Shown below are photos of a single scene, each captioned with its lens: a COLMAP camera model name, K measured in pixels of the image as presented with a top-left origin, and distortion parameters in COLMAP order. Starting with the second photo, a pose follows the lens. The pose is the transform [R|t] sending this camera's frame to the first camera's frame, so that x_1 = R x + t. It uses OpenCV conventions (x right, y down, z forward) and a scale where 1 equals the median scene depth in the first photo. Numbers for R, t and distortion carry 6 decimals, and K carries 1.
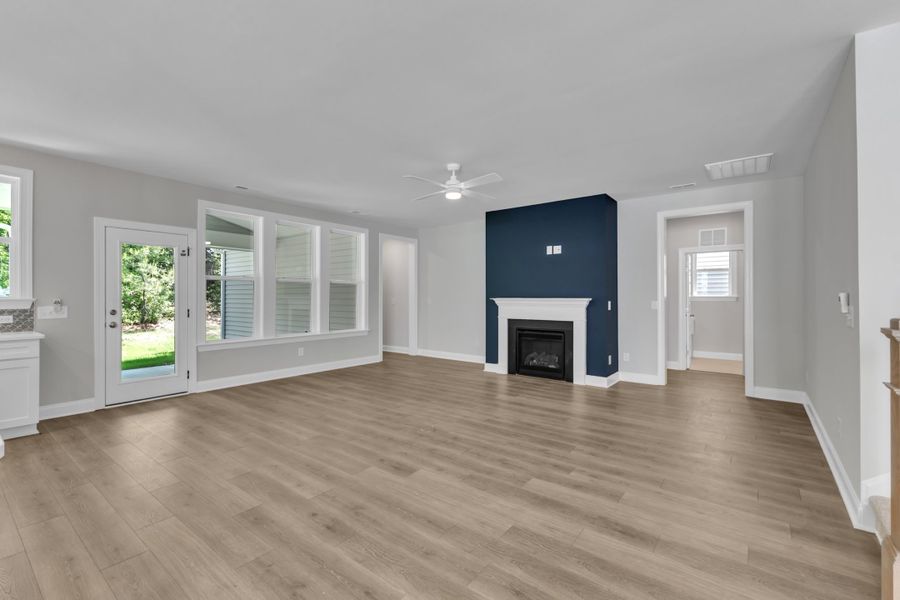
lens RADIAL K [[390.1, 0, 451.9], [0, 390.1, 295.0], [0, 0, 1]] dist [0.000206, -0.000057]
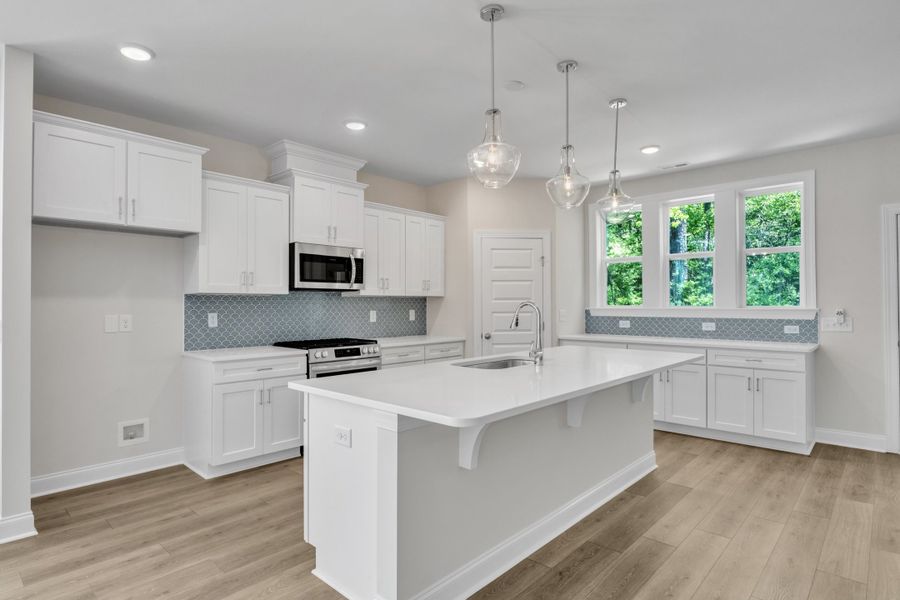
lens RADIAL K [[480.2, 0, 453.9], [0, 480.2, 300.9], [0, 0, 1]] dist [-0.005691, -0.001574]
pose [[-0.092044, -0.008873, -0.995715, 0.131791], [0.004933, 0.999944, -0.009367, -0.002341], [0.995743, -0.005774, -0.091995, 0.260592]]
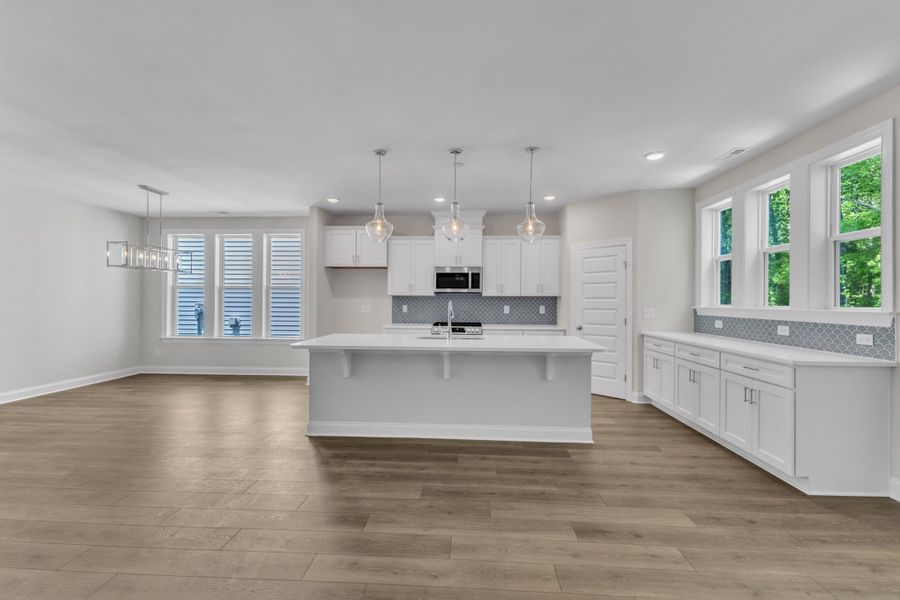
lens RADIAL K [[390.1, 0, 453.7], [0, 390.1, 299.3], [0, 0, 1]] dist [0.000206, -0.000057]
pose [[-0.830856, -0.008773, -0.556418, -0.092582], [-0.005819, 0.999958, -0.007076, -0.003034], [0.556457, -0.002641, -0.830872, 1.169506]]
